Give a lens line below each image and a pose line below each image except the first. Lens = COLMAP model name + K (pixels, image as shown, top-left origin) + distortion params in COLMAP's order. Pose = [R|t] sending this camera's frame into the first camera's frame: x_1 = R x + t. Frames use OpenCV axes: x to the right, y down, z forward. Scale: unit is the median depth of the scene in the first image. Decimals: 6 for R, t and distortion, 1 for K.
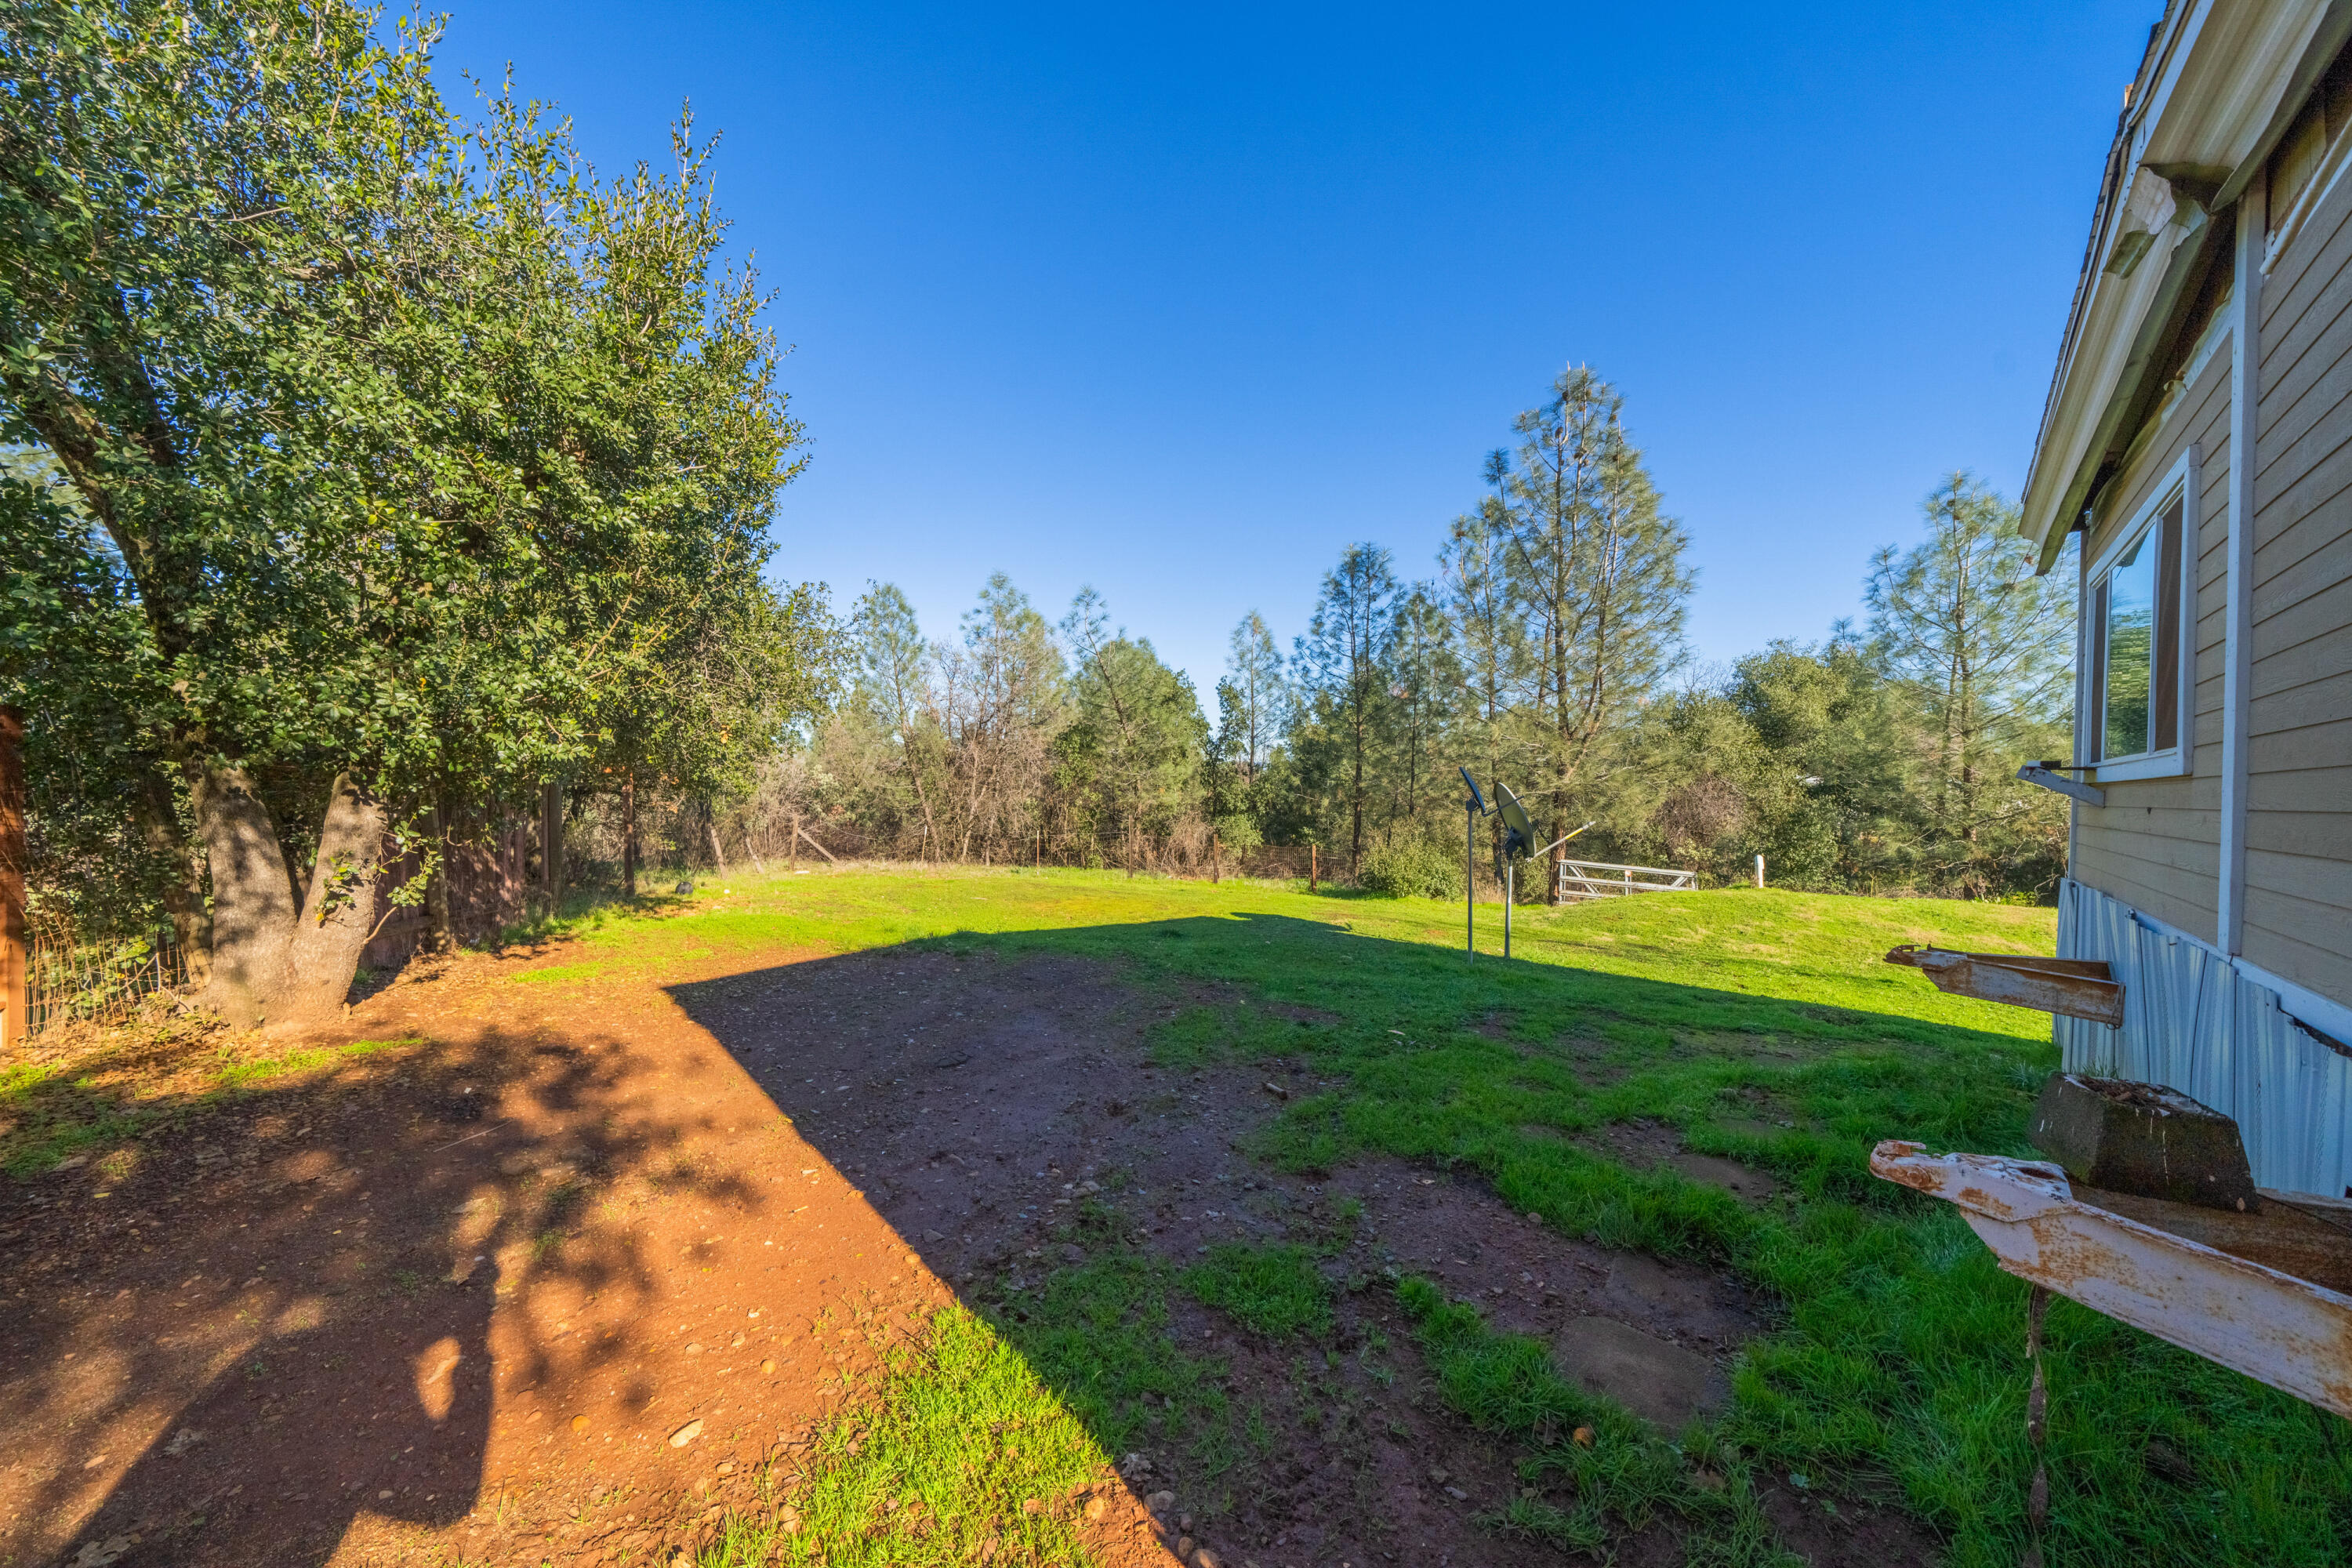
lens RADIAL K [[785.2, 0, 1182.6], [0, 785.2, 795.4], [0, 0, 1]] dist [-0.000074, 0.000014]
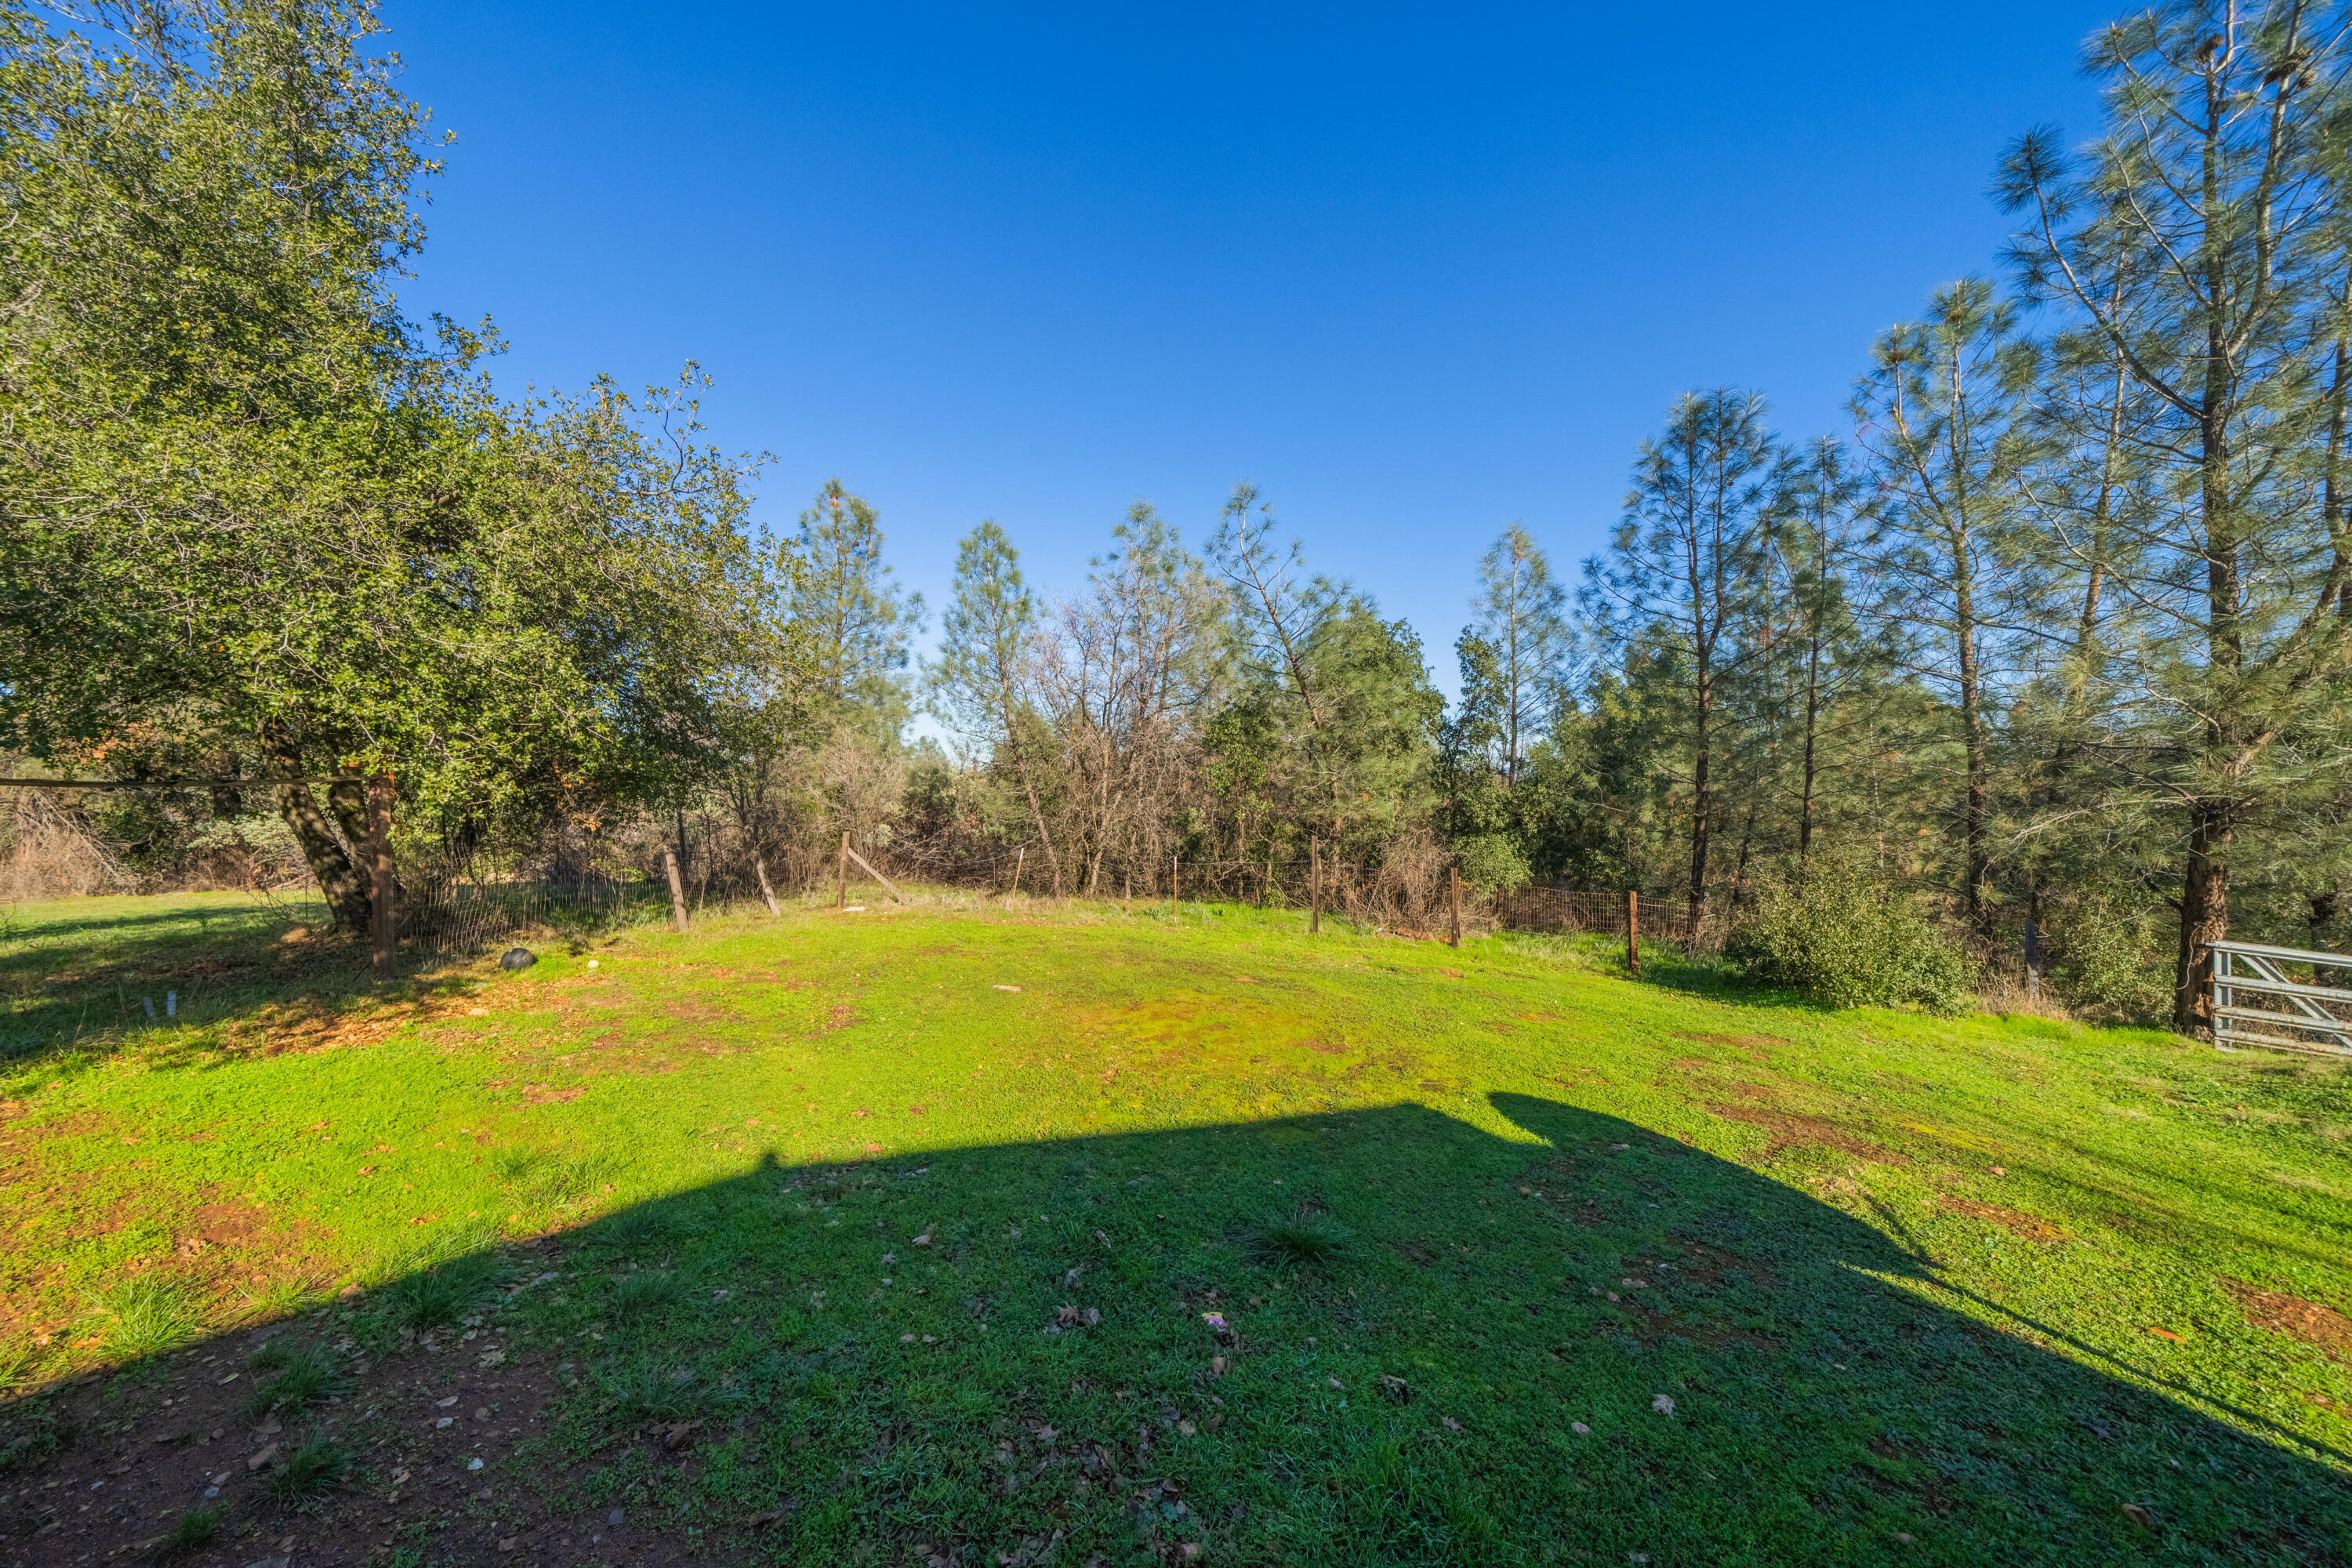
lens RADIAL K [[790.9, 0, 1160.4], [0, 790.9, 790.2], [0, 0, 1]] dist [-0.013822, 0.001288]
pose [[0.950267, -0.002376, -0.311426, 0.013669], [-0.002894, 0.999860, -0.016459, -0.000560], [0.311422, 0.016542, 0.950128, 0.292252]]
